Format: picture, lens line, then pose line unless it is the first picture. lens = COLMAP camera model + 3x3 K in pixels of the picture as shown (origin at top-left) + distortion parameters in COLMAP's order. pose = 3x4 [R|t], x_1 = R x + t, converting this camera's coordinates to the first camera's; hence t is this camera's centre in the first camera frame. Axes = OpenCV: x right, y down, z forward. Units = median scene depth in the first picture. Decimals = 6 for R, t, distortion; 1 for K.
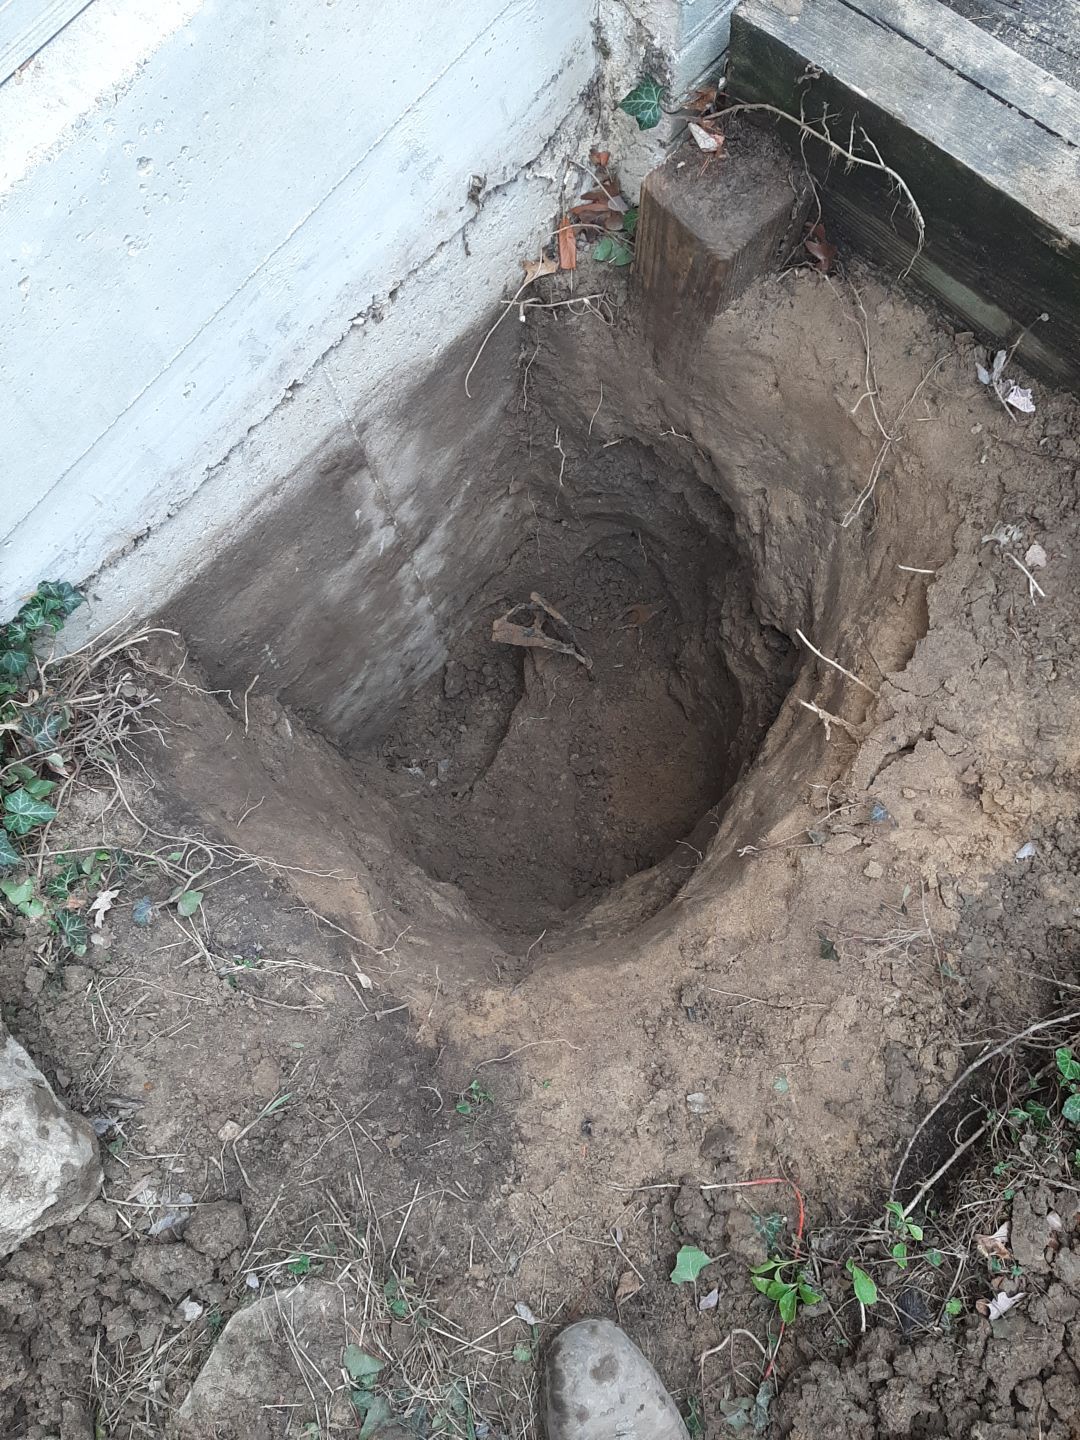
lens RADIAL K [[1097.5, 0, 547.8], [0, 1097.5, 723.8], [0, 0, 1]] dist [0.098653, -0.185132]
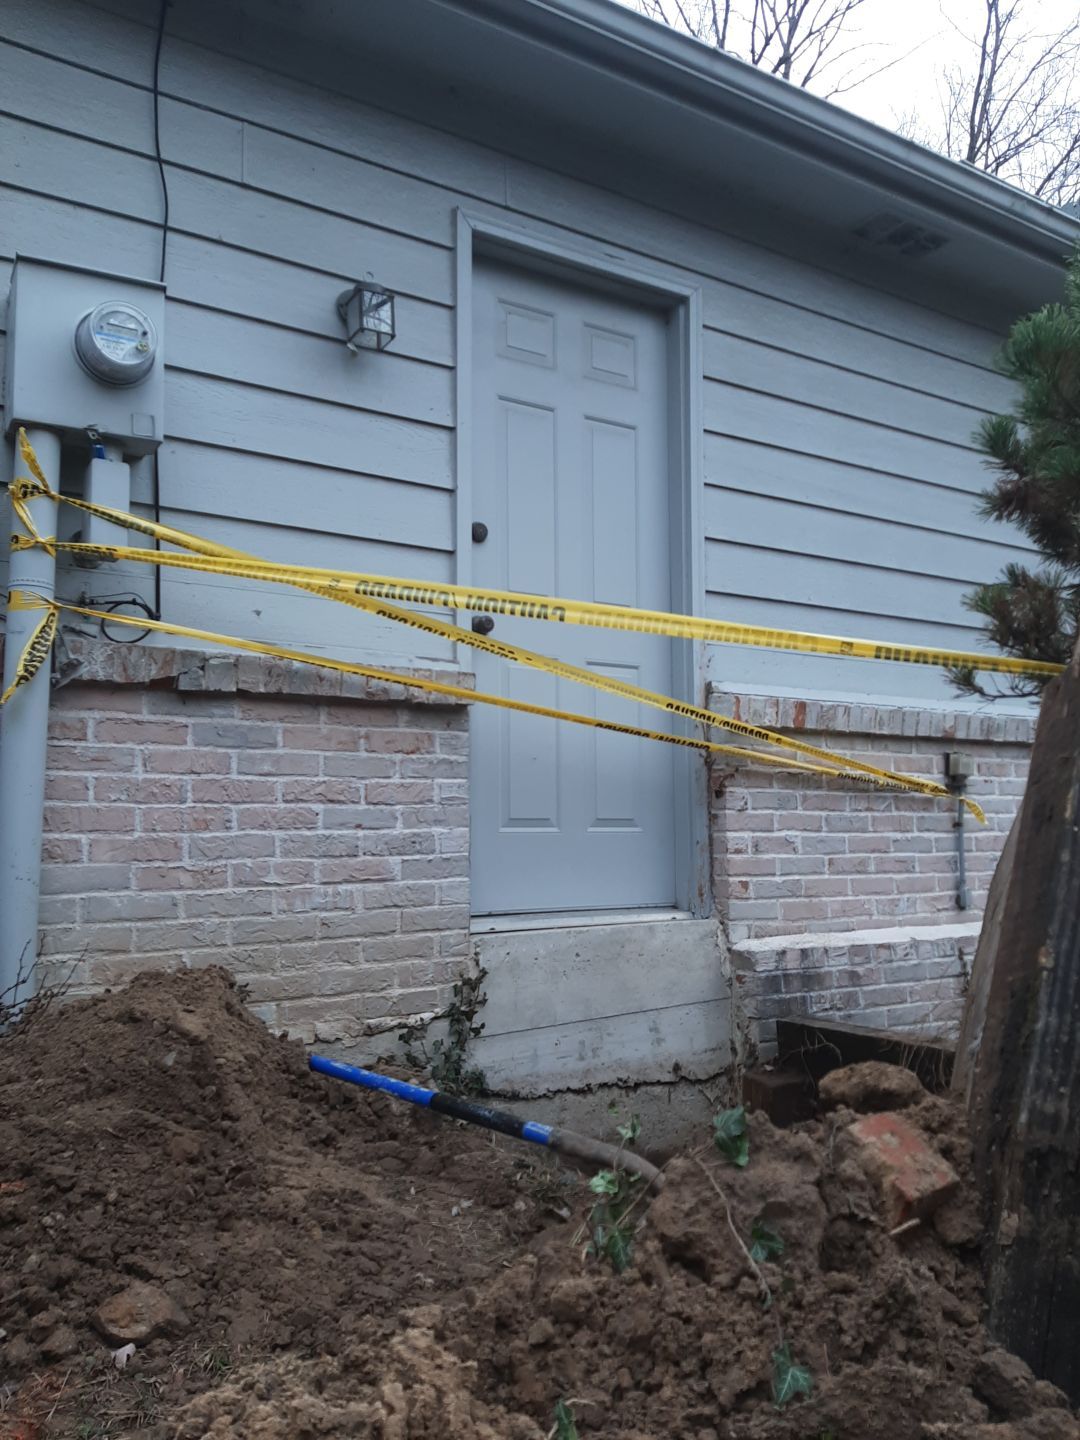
lens RADIAL K [[1080.5, 0, 570.2], [0, 1080.5, 720.1], [0, 0, 1]] dist [-0.002203, -0.057336]
pose [[0.955218, 0.003193, -0.295884, 0.406066], [-0.294842, 0.094830, -0.950829, 1.742938], [0.025023, 0.995488, 0.091524, -0.017531]]
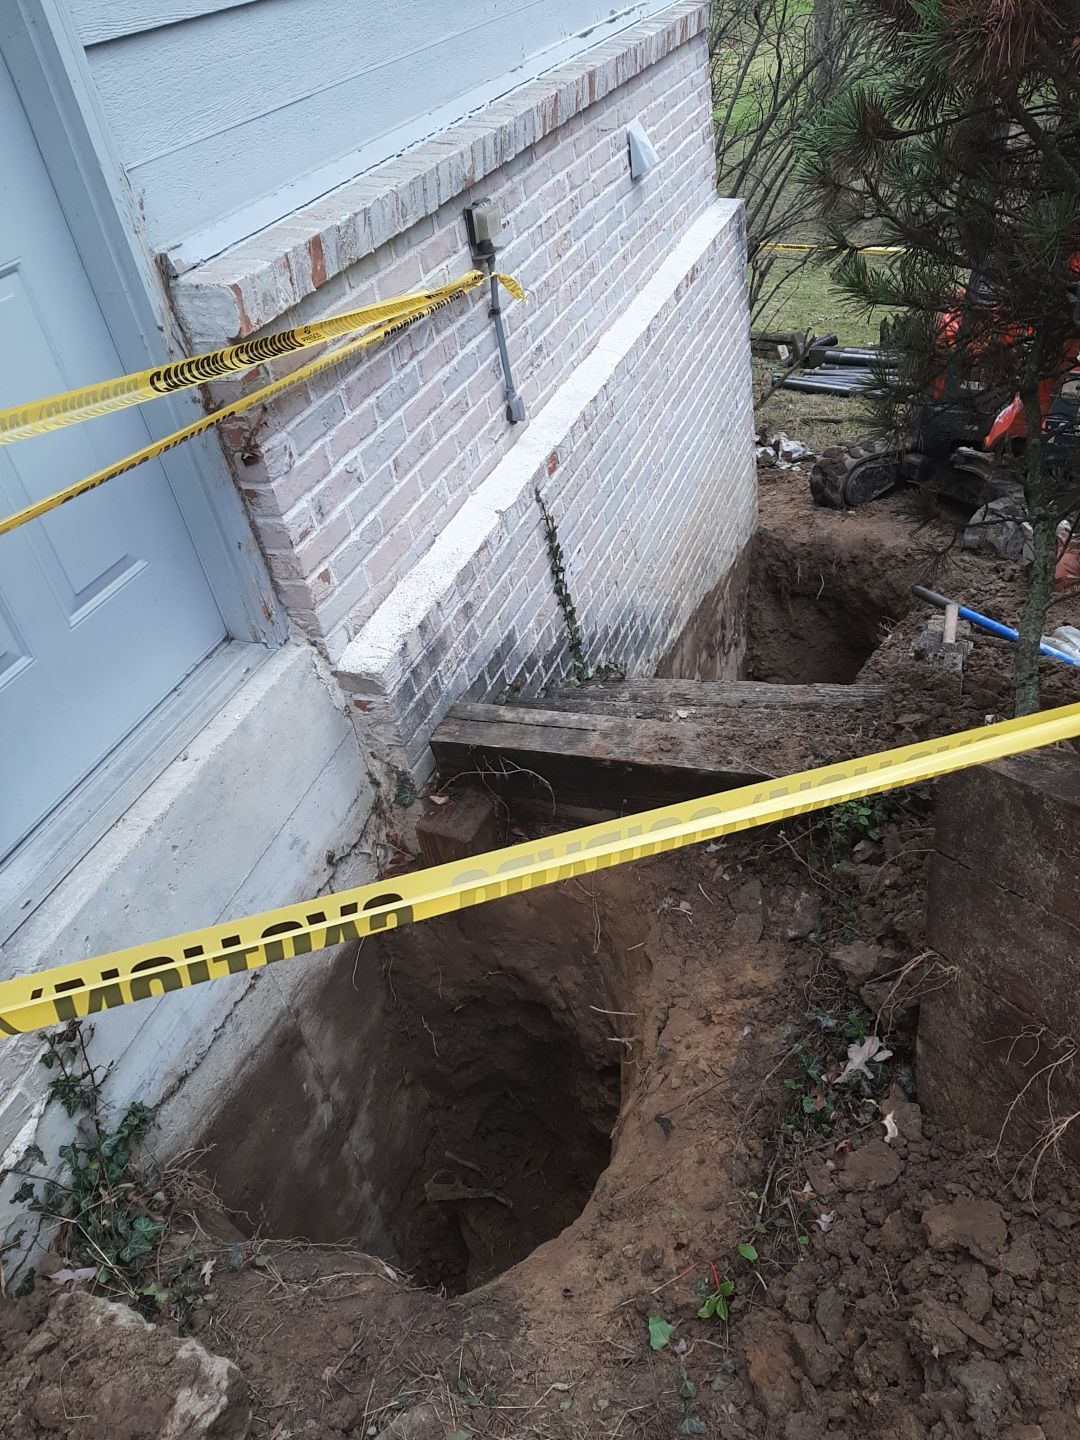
lens RADIAL K [[1080.5, 0, 570.2], [0, 1080.5, 720.1], [0, 0, 1]] dist [-0.002203, -0.057336]
pose [[0.922067, -0.292634, 0.253295, -0.079435], [0.386843, 0.676463, -0.626698, 0.607971], [0.012048, 0.675843, 0.736947, -0.450568]]
